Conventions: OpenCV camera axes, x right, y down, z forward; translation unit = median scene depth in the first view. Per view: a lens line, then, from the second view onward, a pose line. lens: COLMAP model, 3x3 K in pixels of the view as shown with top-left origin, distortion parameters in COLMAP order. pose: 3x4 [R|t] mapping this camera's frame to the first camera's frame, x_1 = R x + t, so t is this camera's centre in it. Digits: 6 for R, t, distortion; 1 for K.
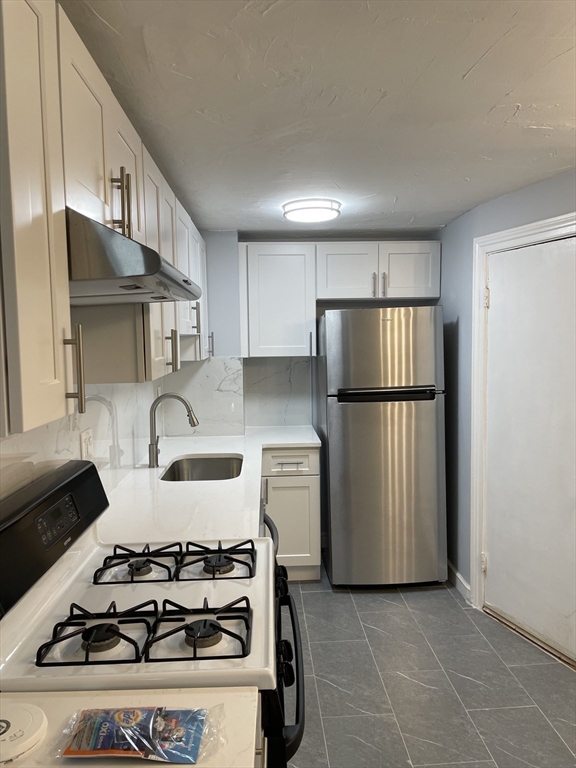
lens RADIAL K [[581.3, 0, 288.9], [0, 581.3, 377.5], [0, 0, 1]] dist [0.115734, -0.152076]
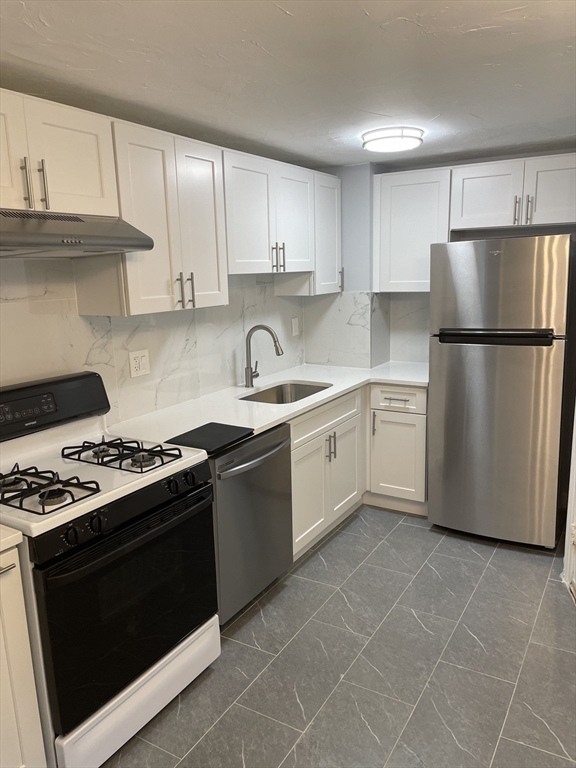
lens RADIAL K [[581.3, 0, 288.9], [0, 581.3, 377.5], [0, 0, 1]] dist [0.115734, -0.152076]
pose [[0.835934, 0.097352, -0.540127, 0.390483], [-0.028744, 0.990557, 0.134051, -0.021319], [0.548077, -0.096532, 0.830839, 0.058975]]
